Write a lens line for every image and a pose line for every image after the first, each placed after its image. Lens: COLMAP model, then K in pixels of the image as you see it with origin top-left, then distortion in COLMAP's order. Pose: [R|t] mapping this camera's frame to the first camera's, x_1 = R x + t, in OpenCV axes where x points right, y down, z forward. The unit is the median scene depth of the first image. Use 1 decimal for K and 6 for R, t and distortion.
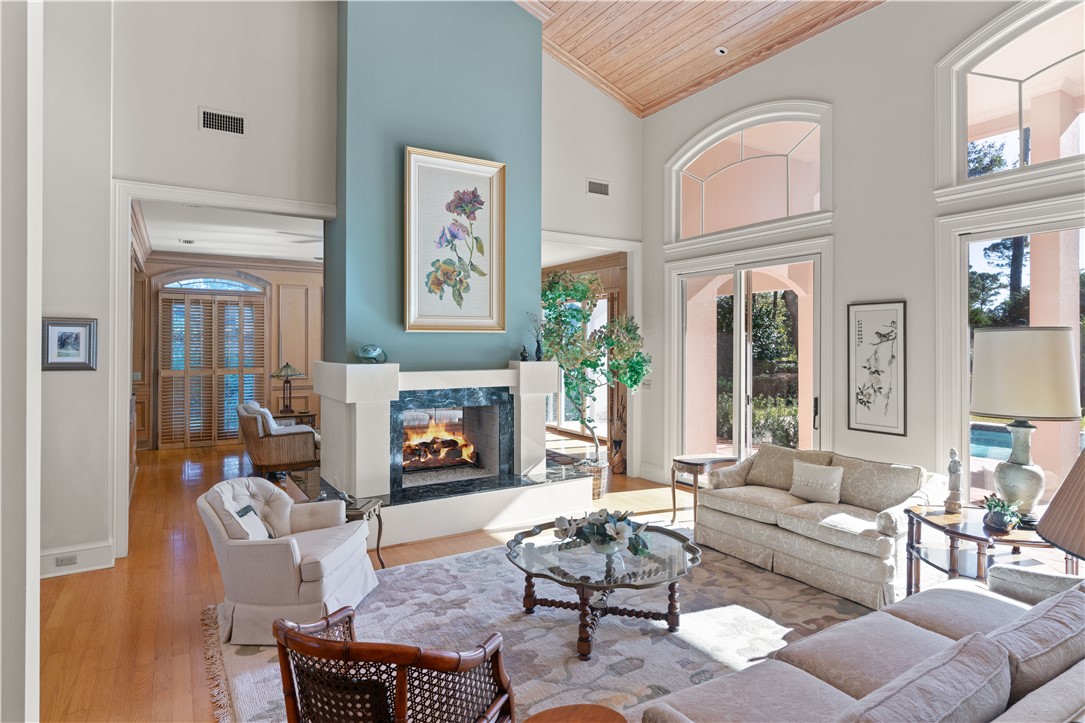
lens RADIAL K [[590.0, 0, 541.7], [0, 590.0, 343.9], [0, 0, 1]] dist [0.003273, 0.000714]
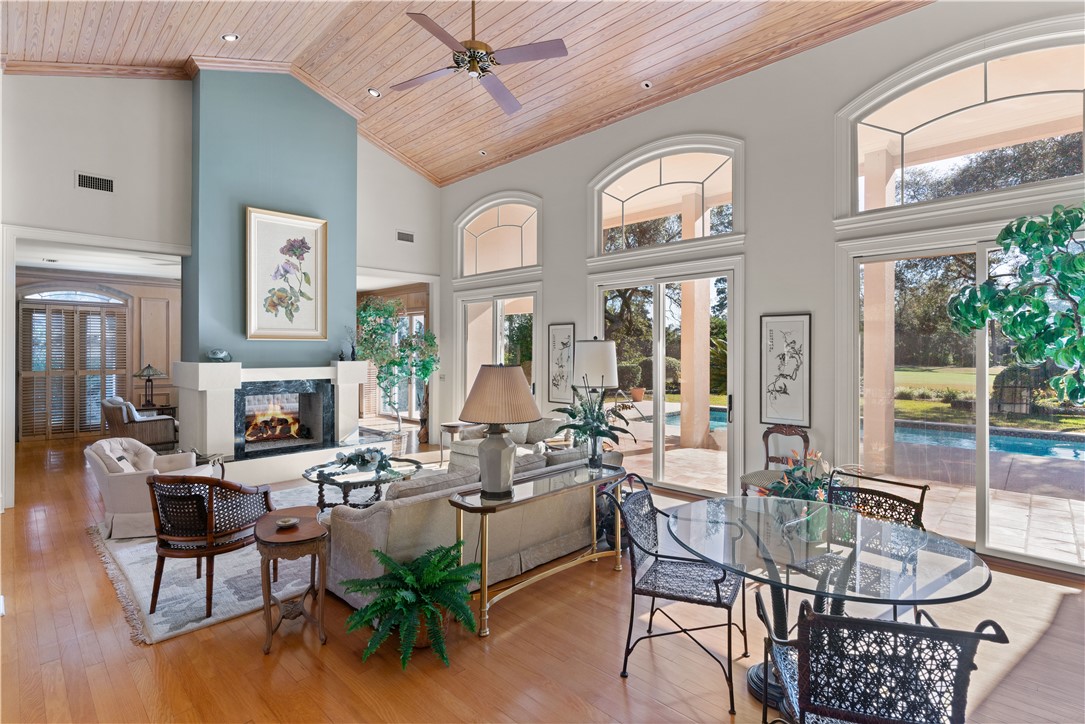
lens RADIAL K [[524.8, 0, 538.3], [0, 524.8, 351.8], [0, 0, 1]] dist [0.000695, -0.000052]
pose [[0.972780, 0.000658, 0.231732, 0.134904], [-0.001592, 0.999991, 0.003844, 0.001513], [-0.231727, -0.004108, 0.972772, -0.327573]]
